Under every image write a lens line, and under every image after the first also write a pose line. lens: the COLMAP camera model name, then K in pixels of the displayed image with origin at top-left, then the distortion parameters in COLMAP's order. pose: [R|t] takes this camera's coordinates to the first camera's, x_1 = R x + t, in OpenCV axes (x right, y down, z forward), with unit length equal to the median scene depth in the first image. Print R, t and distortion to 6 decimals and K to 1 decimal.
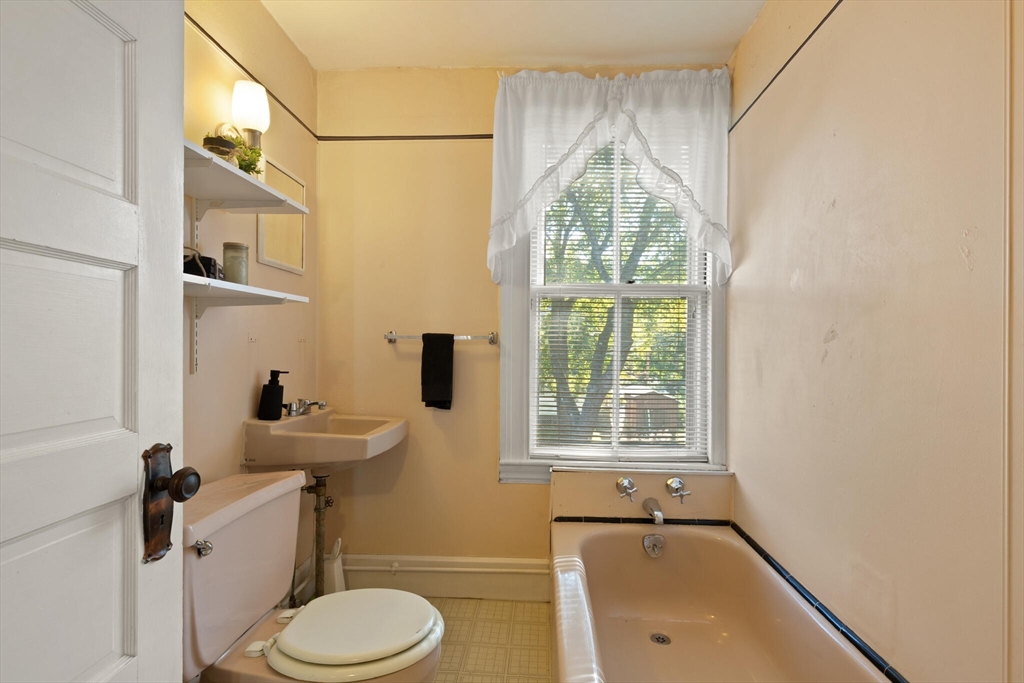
lens RADIAL K [[463.3, 0, 515.3], [0, 463.3, 345.9], [0, 0, 1]] dist [0.002374, -0.000320]
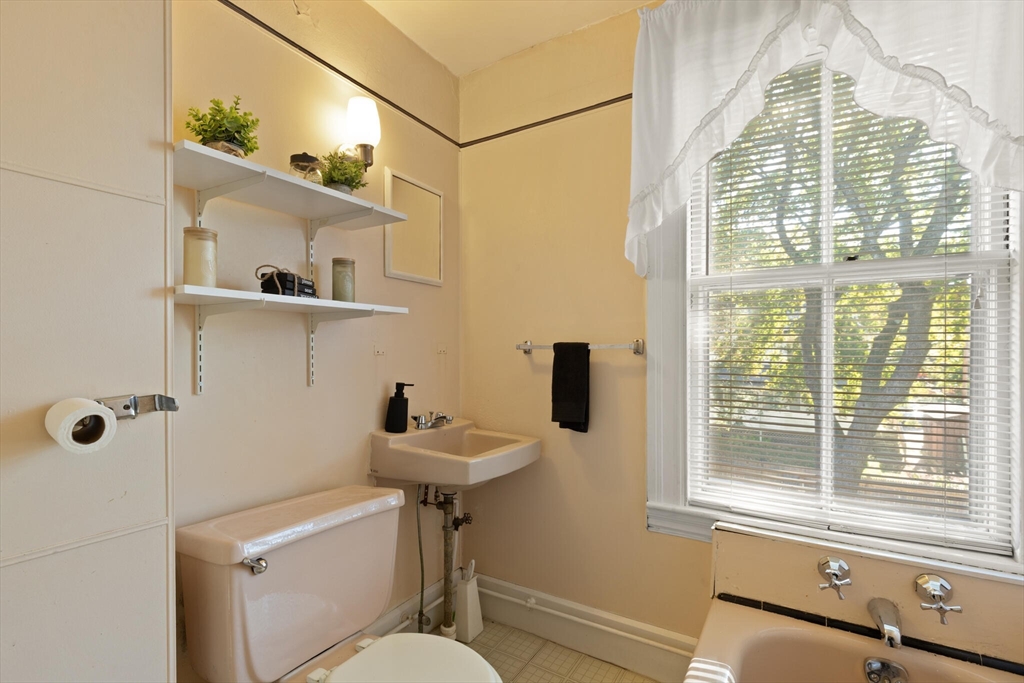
lens RADIAL K [[463.0, 0, 511.6], [0, 463.0, 353.3], [0, 0, 1]] dist [-0.005612, -0.000020]
pose [[0.876950, -0.007620, -0.480521, 0.148809], [0.007917, 0.999968, -0.001409, -0.006571], [0.480516, -0.002569, 0.876982, 0.207540]]
